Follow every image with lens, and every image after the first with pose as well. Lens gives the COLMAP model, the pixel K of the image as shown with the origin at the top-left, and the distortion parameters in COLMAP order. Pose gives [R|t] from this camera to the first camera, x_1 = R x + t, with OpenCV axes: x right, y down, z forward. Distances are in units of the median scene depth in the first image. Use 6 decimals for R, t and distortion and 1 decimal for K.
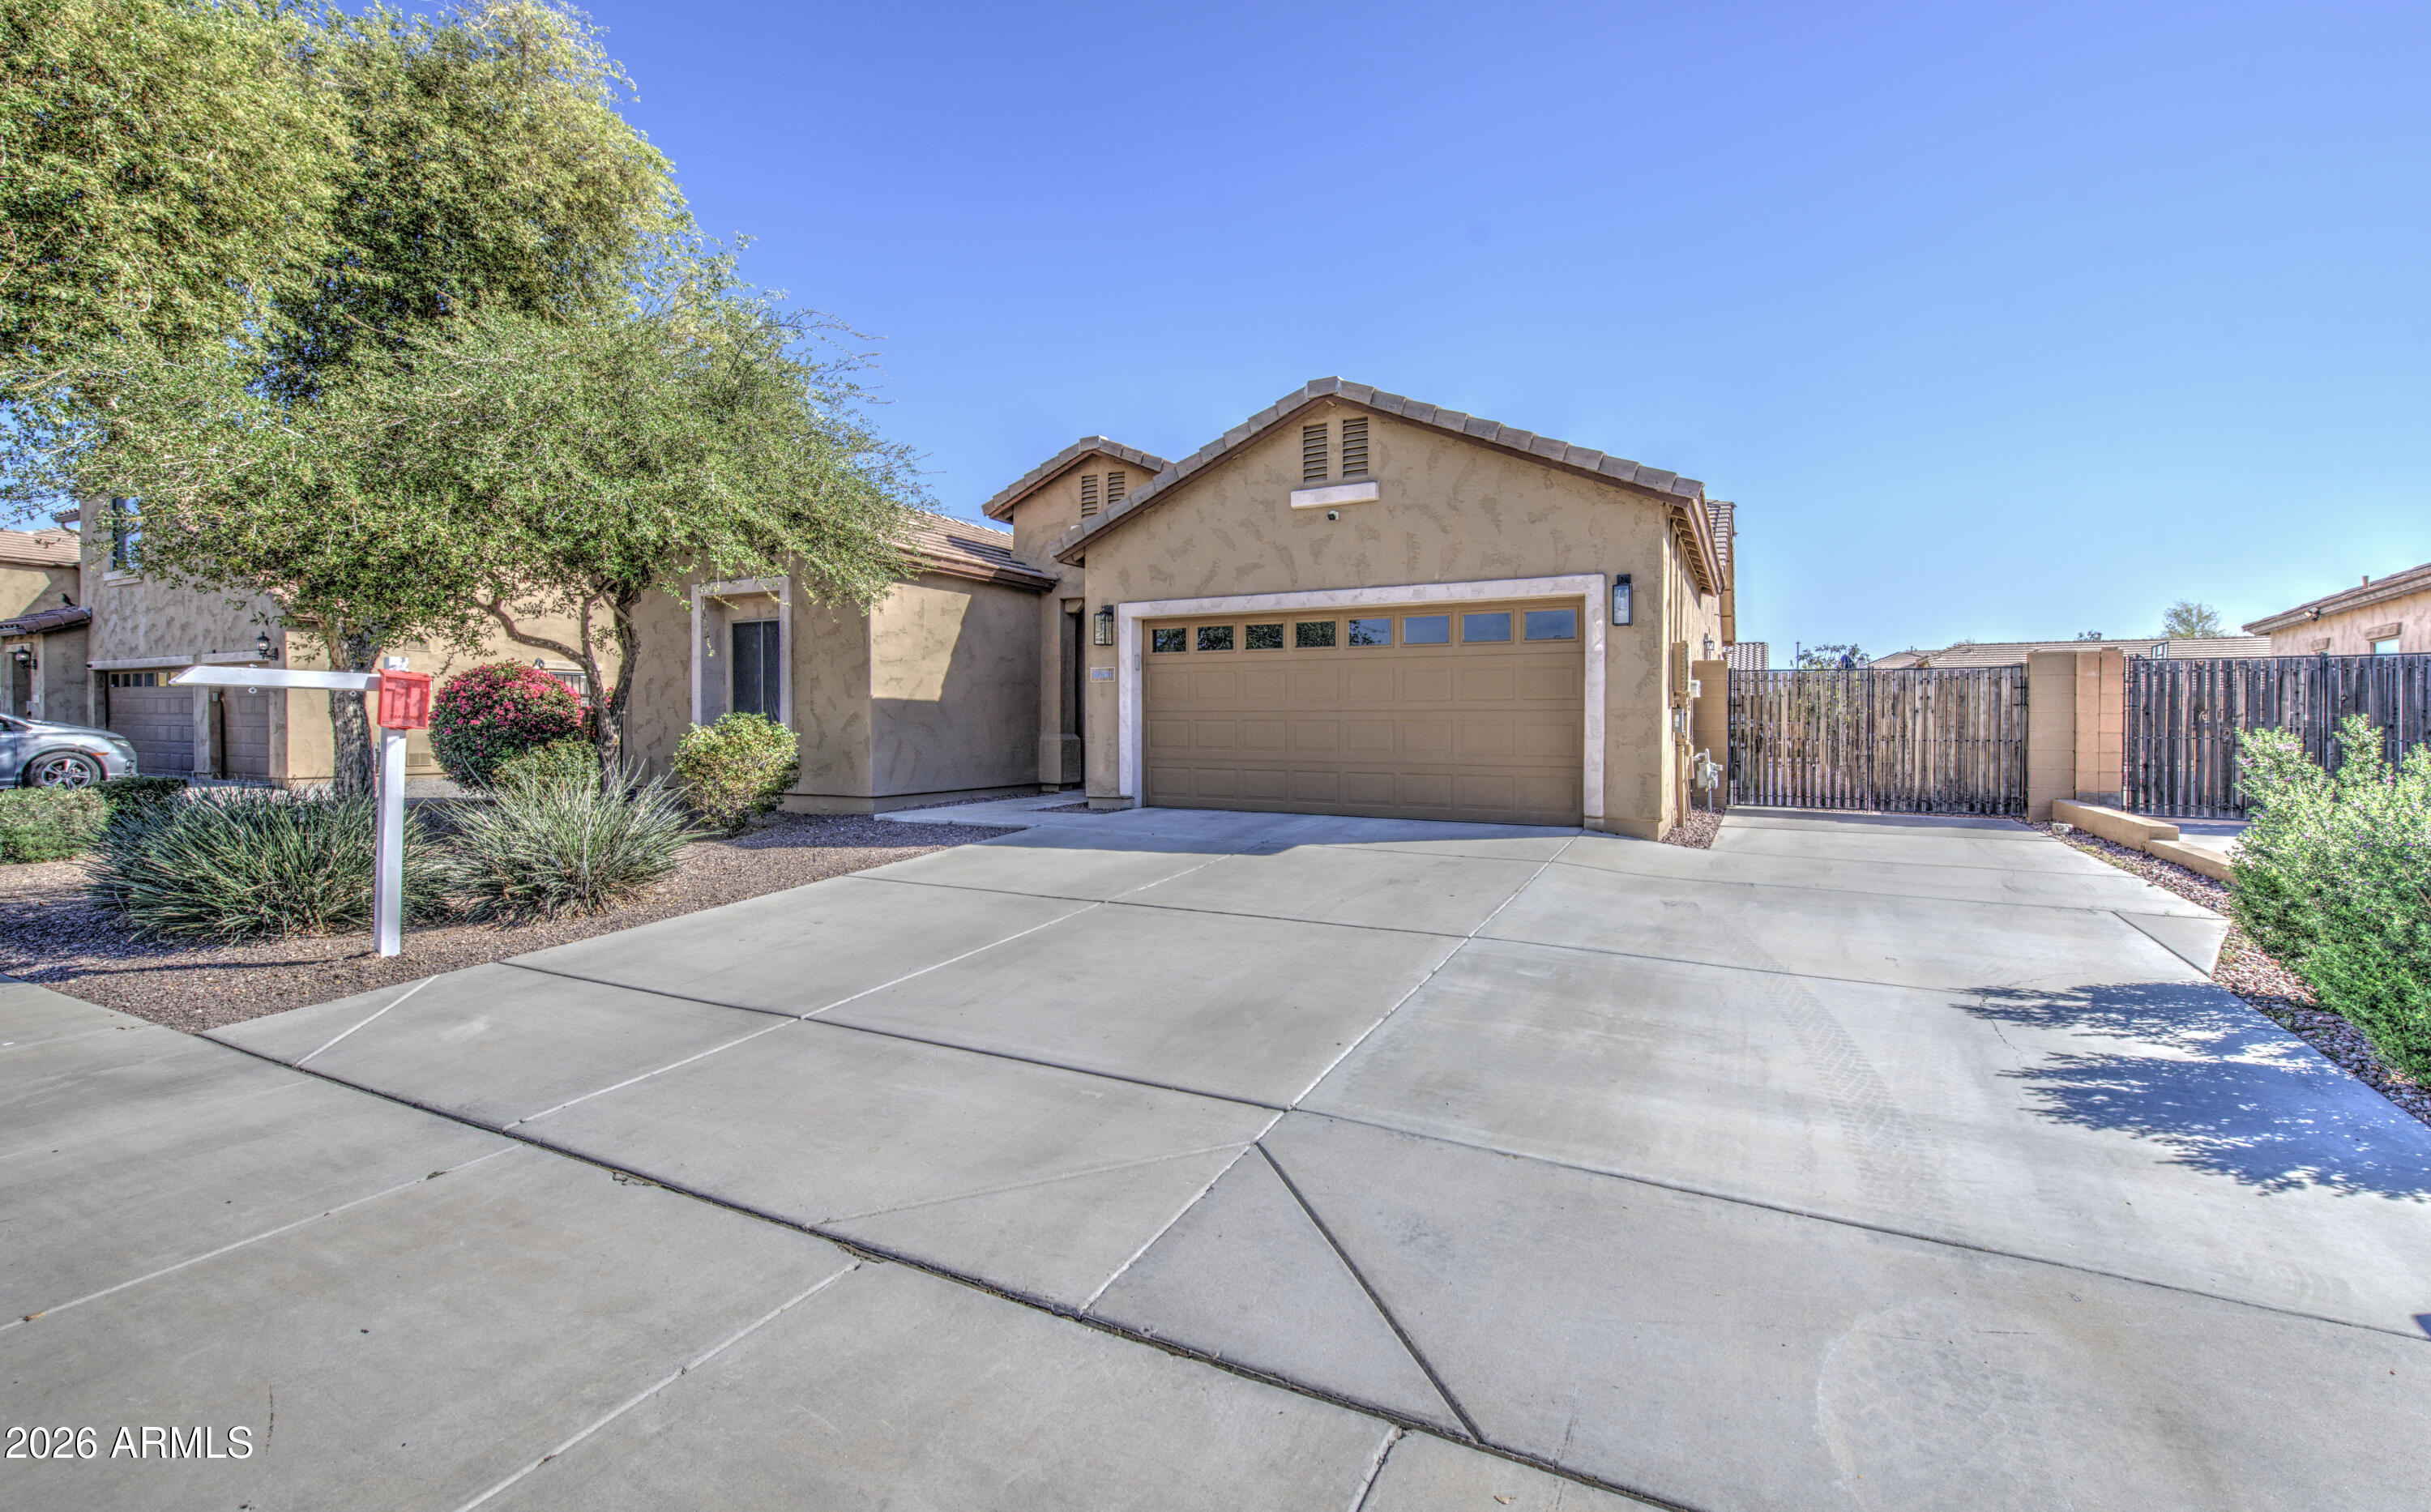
lens RADIAL K [[964.1, 0, 1282.9], [0, 964.1, 713.5], [0, 0, 1]] dist [0.000493, 0.000031]
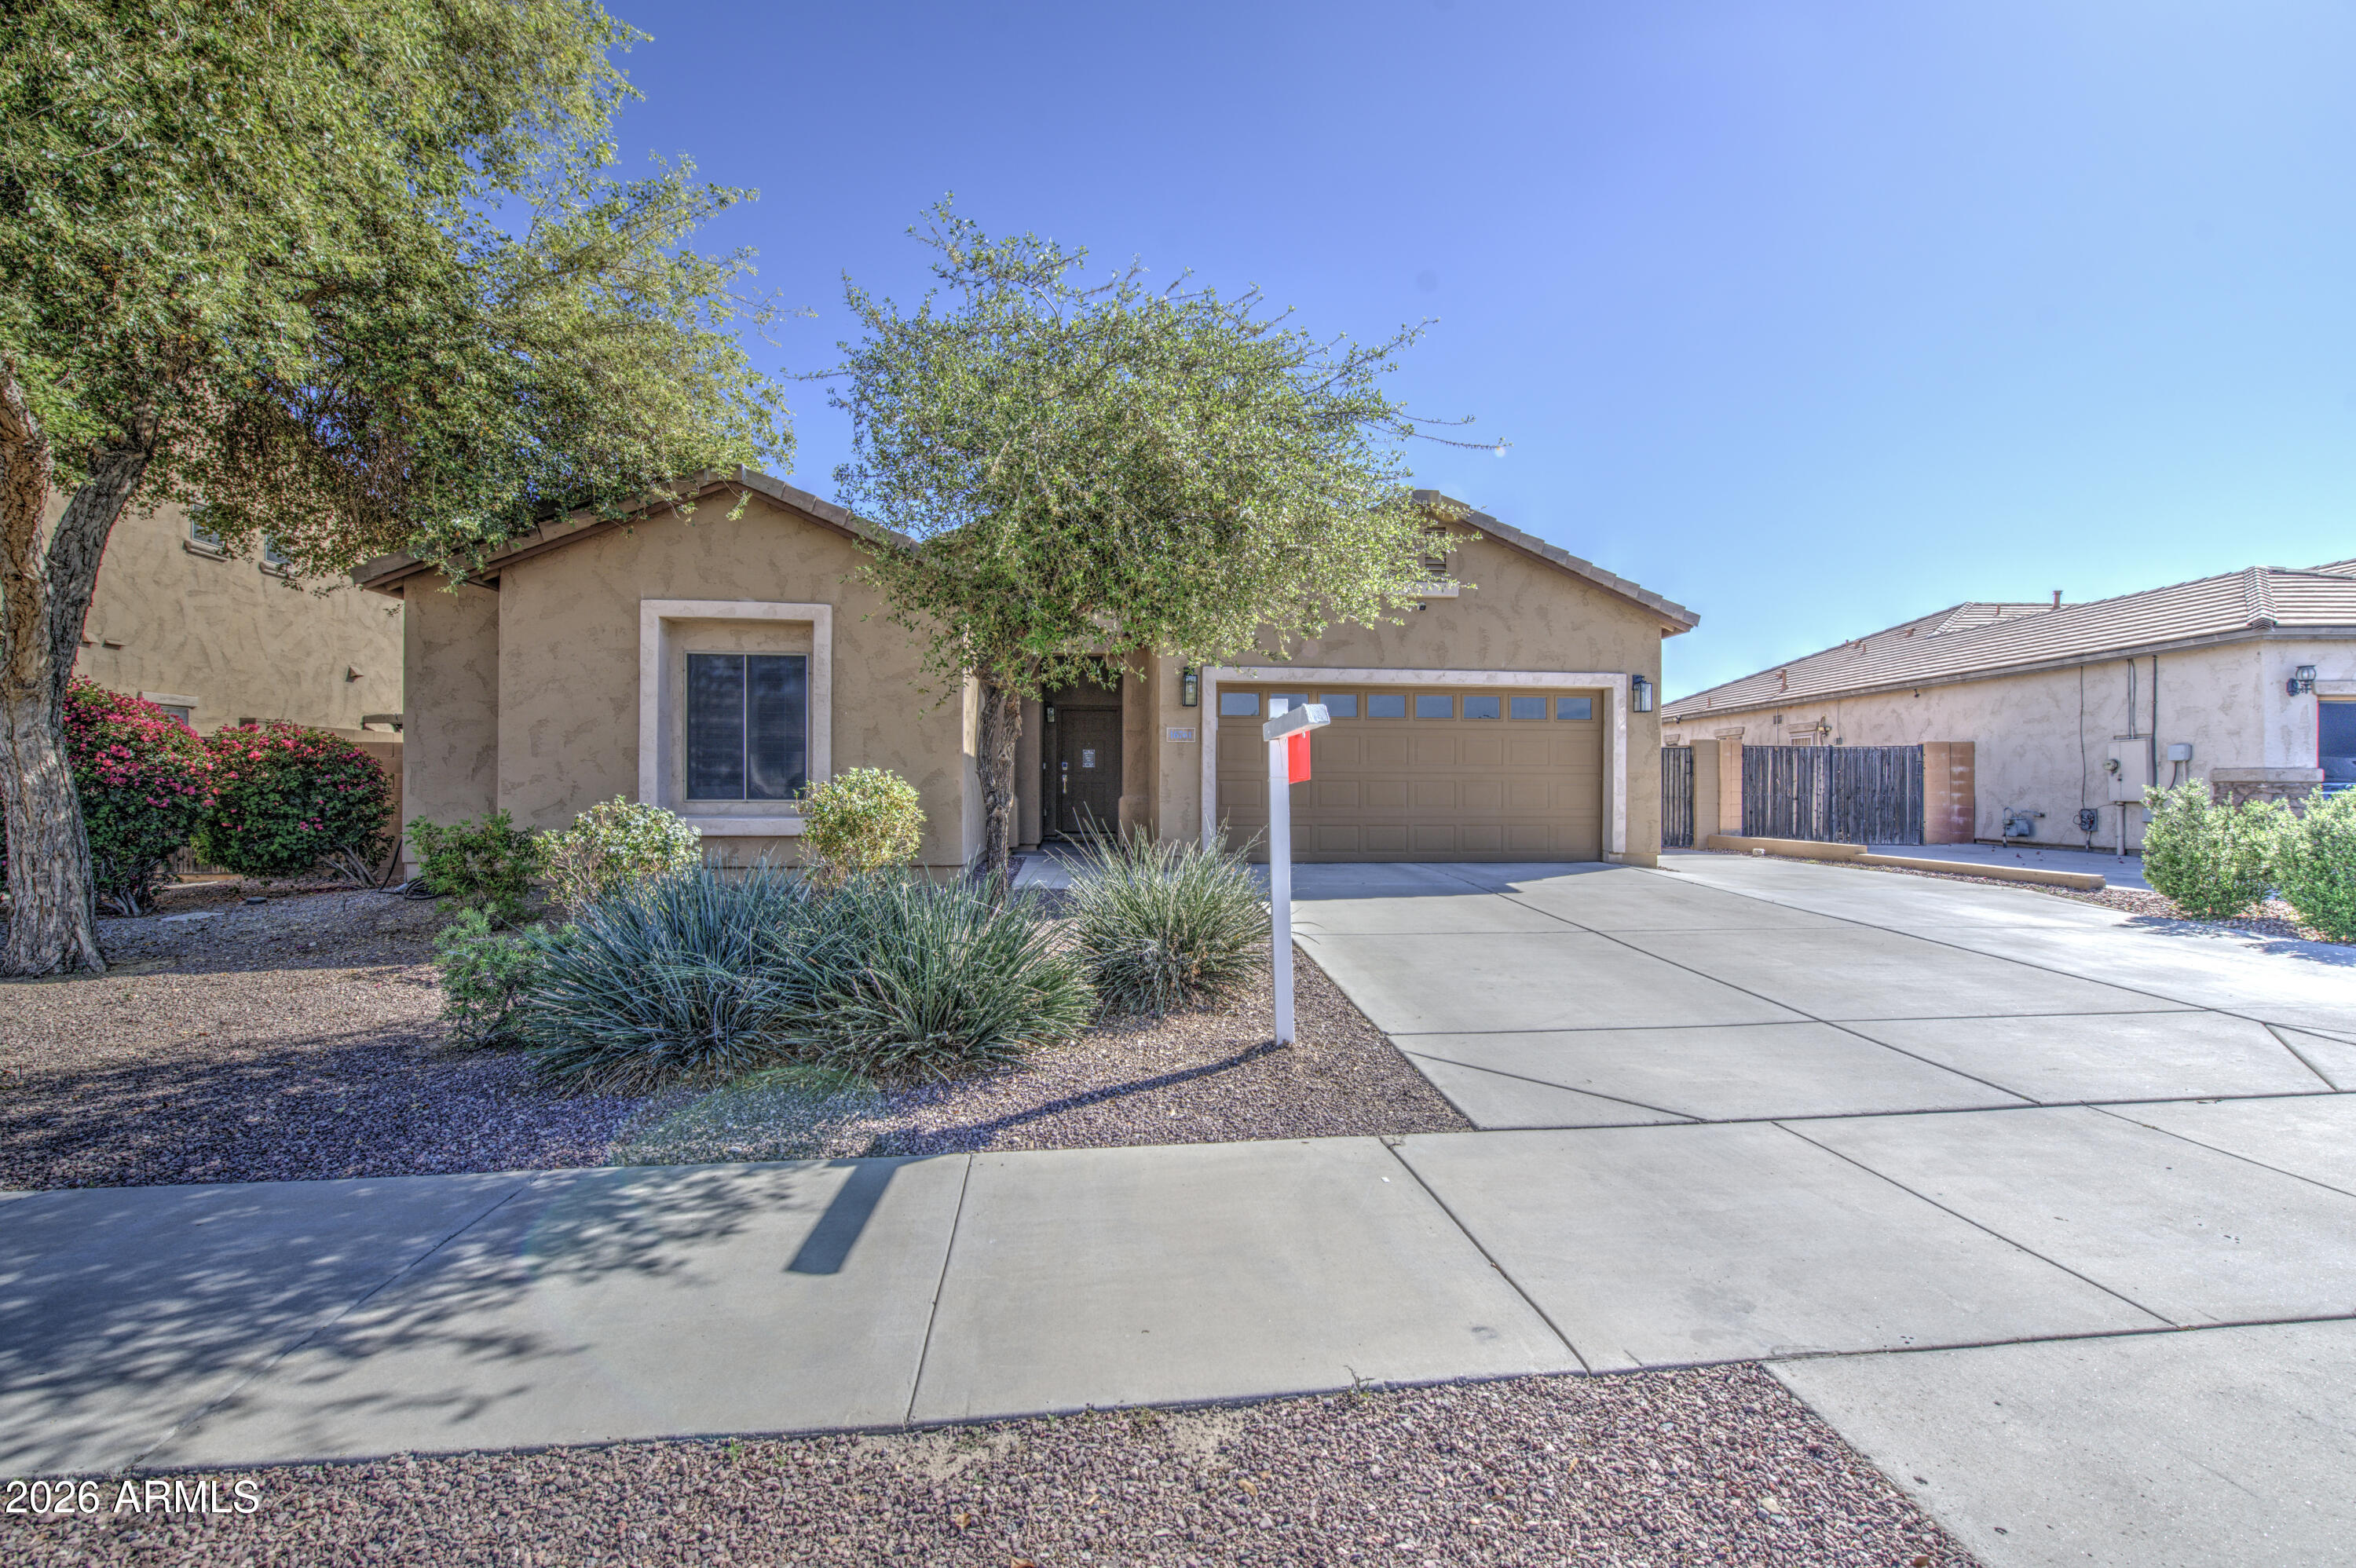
lens RADIAL K [[957.9, 0, 1193.0], [0, 957.9, 785.1], [0, 0, 1]] dist [-0.002454, -0.000692]
pose [[0.849944, 0.003480, 0.526862, -0.795683], [-0.005980, 0.999977, 0.003043, 0.010578], [-0.526839, -0.005737, 0.849946, 0.152825]]
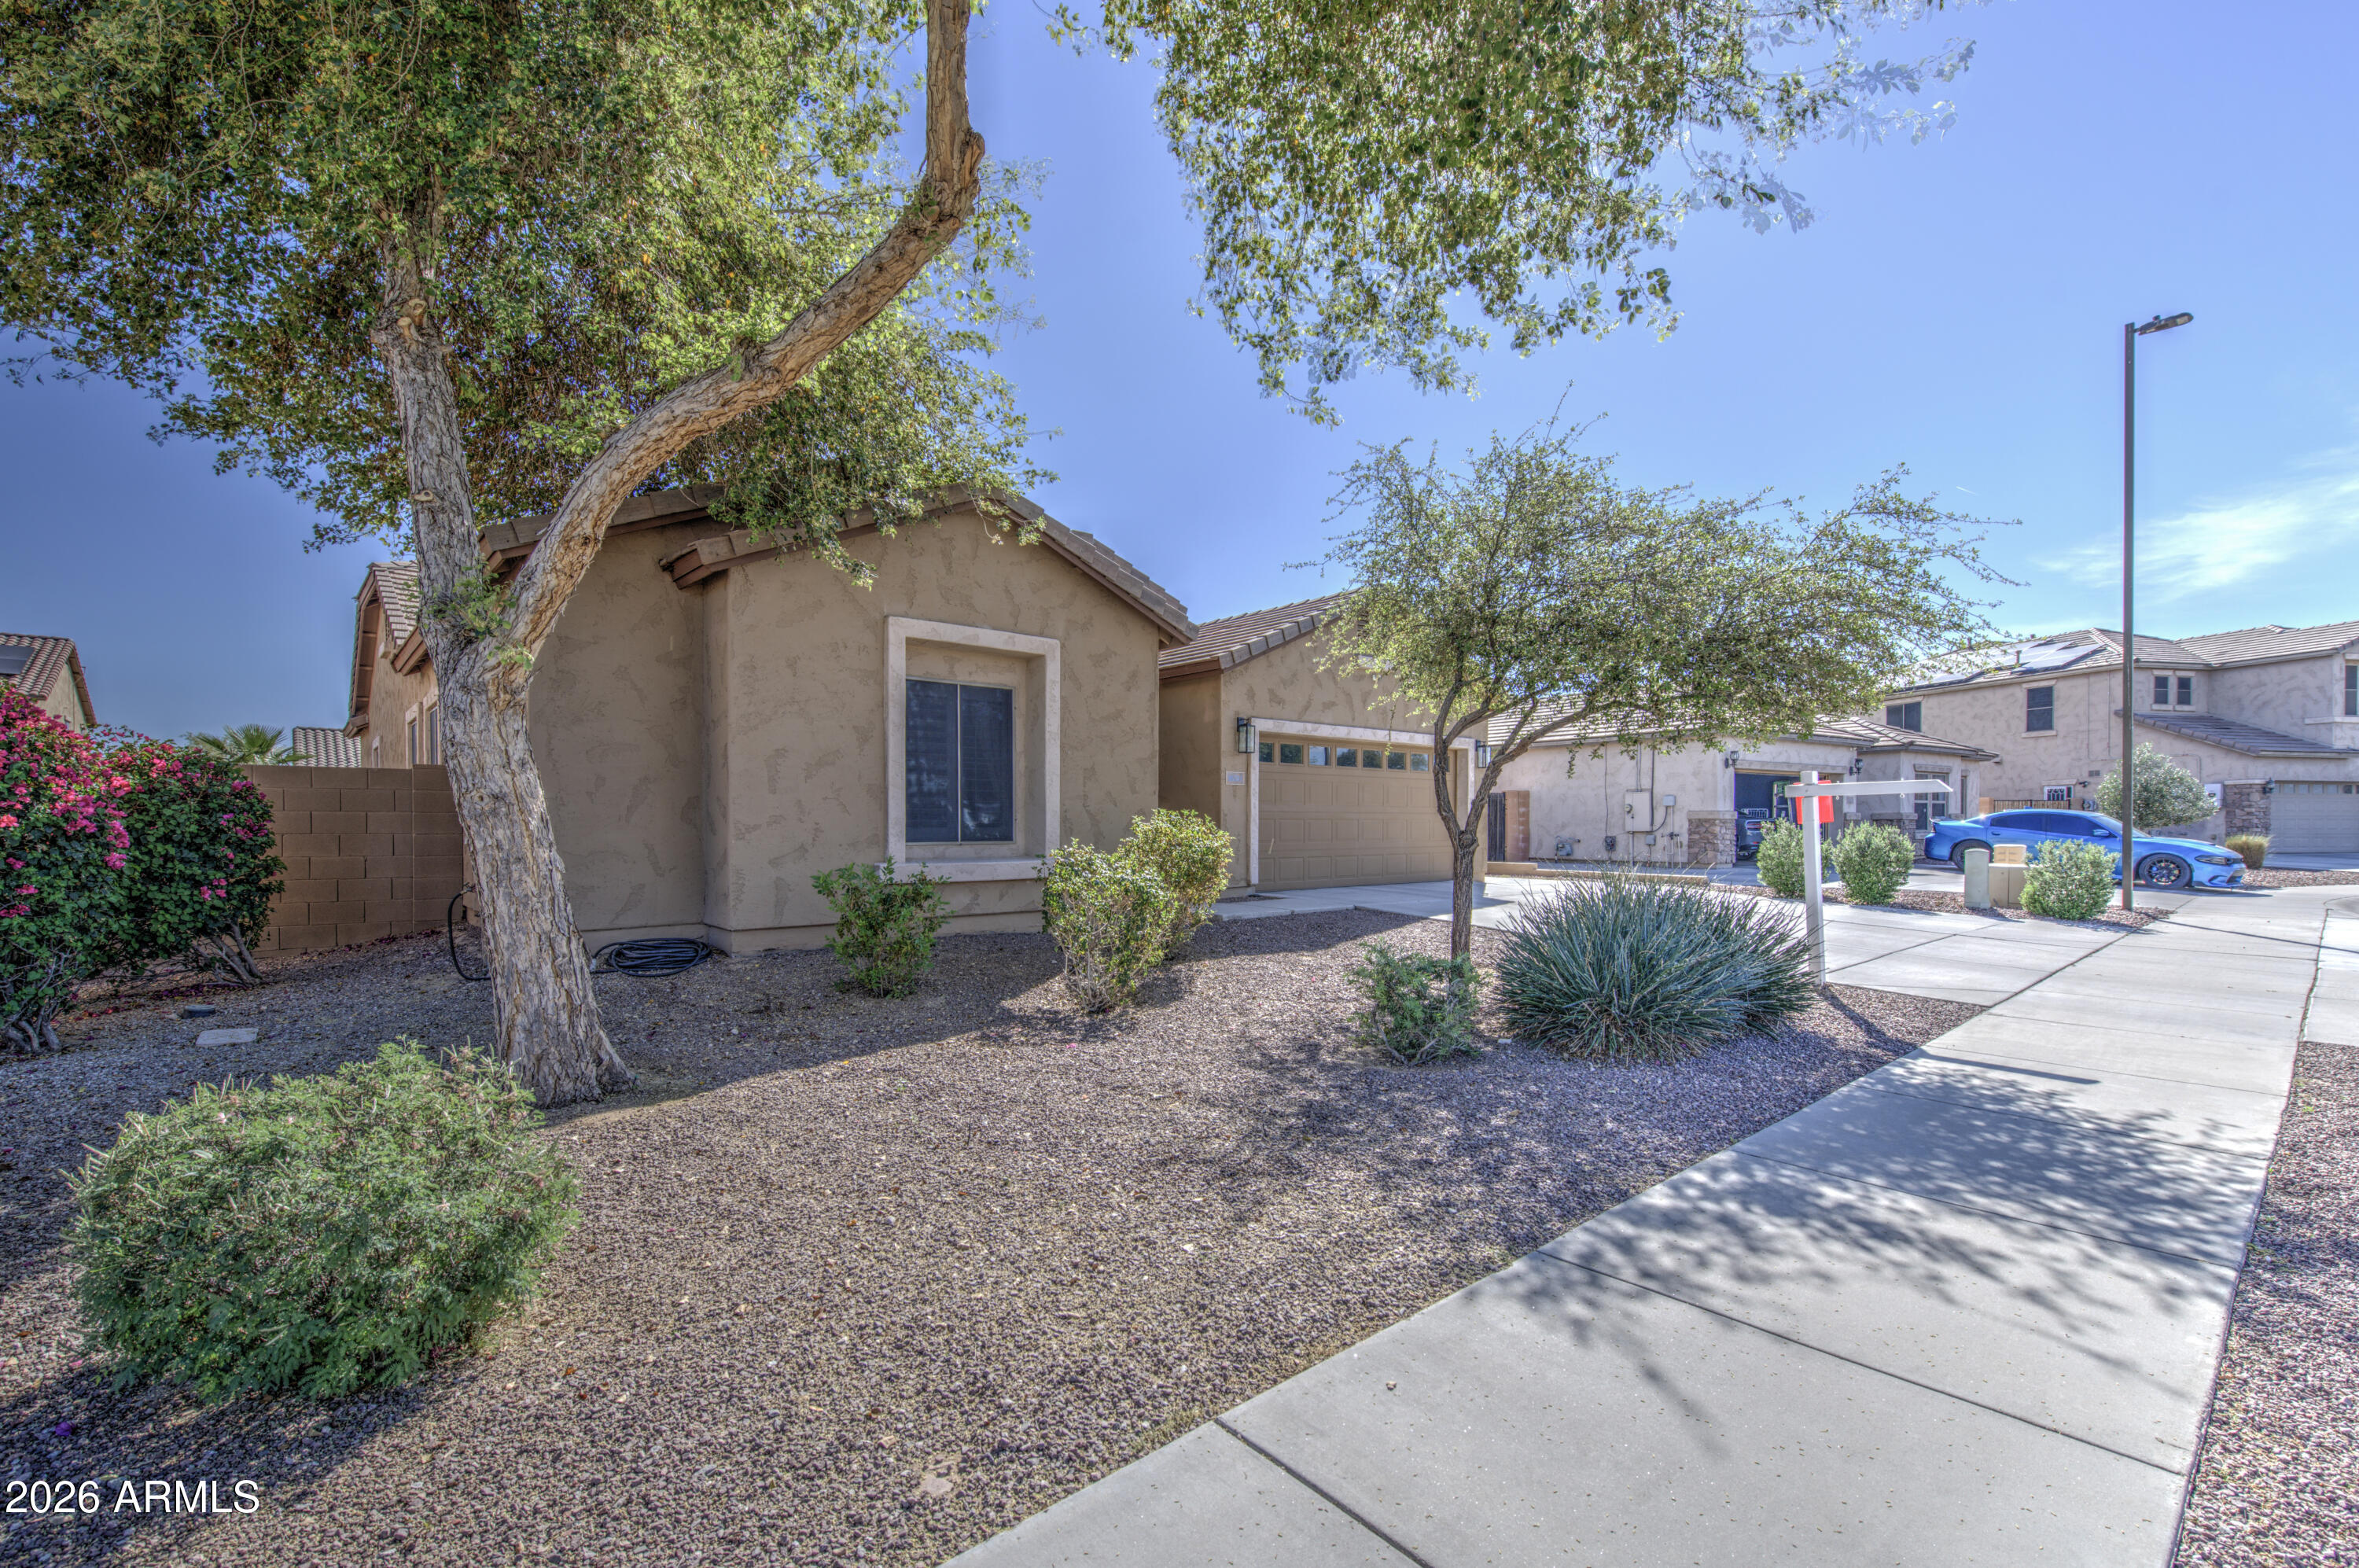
lens RADIAL K [[985.3, 0, 1177.8], [0, 985.3, 820.7], [0, 0, 1]] dist [-0.002089, -0.000878]
pose [[0.423818, 0.001419, 0.905746, -1.431076], [-0.004204, 0.999991, 0.000400, 0.009727], [-0.905737, -0.003977, 0.423821, 0.656983]]
